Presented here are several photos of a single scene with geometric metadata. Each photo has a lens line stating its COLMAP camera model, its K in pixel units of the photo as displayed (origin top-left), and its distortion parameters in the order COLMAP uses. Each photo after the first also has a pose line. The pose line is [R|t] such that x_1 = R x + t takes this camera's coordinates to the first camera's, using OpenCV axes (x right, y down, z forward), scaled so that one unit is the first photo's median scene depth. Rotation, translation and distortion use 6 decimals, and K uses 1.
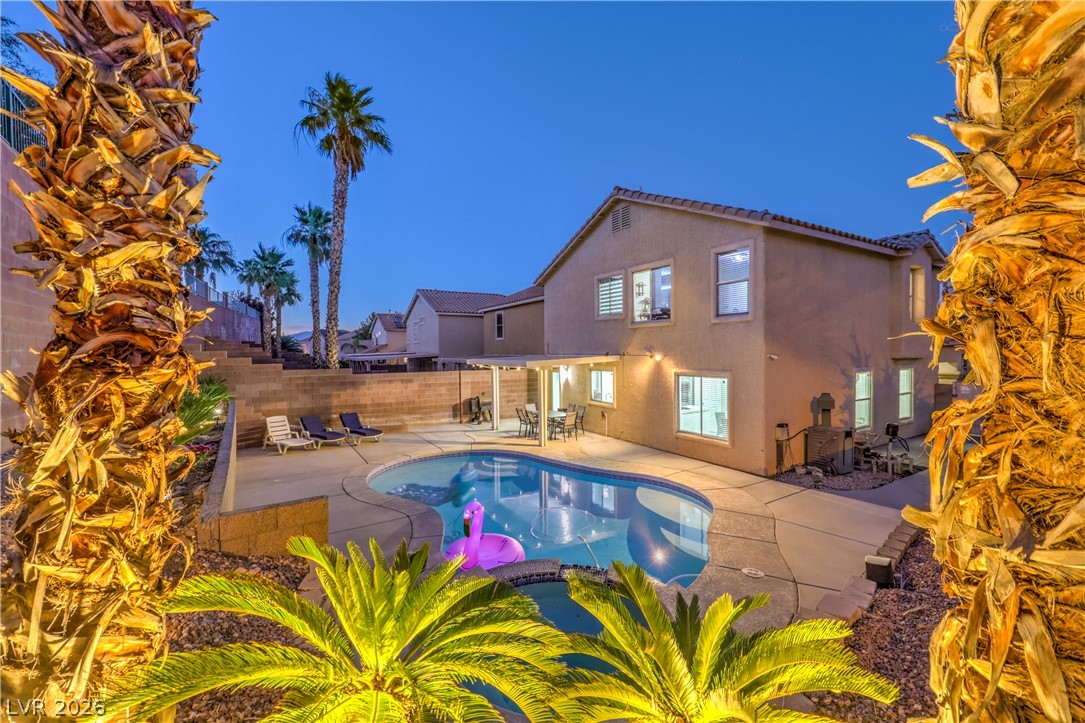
lens RADIAL K [[452.0, 0, 589.7], [0, 452.0, 354.2], [0, 0, 1]] dist [-0.003148, 0.002006]
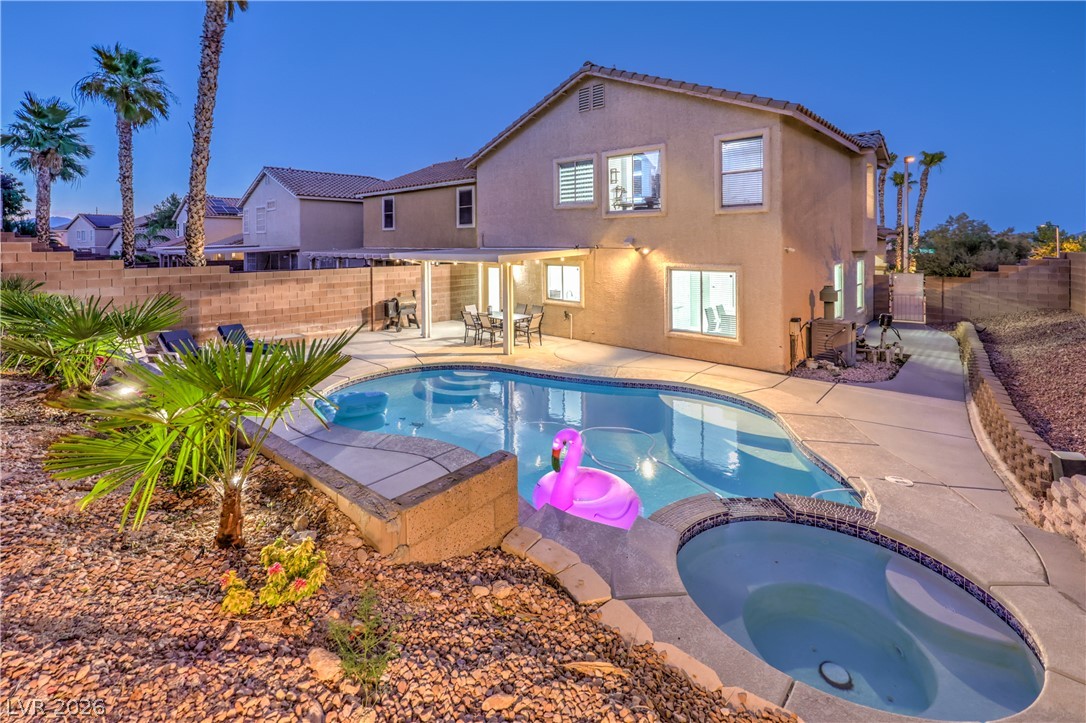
lens RADIAL K [[483.3, 0, 540.3], [0, 483.3, 240.8], [0, 0, 1]] dist [0.002419, 0.000817]
pose [[0.966819, 0.003620, 0.255438, -0.261158], [-0.000160, 0.999908, -0.013567, 0.000546], [-0.255464, 0.013076, 0.966730, 0.088023]]
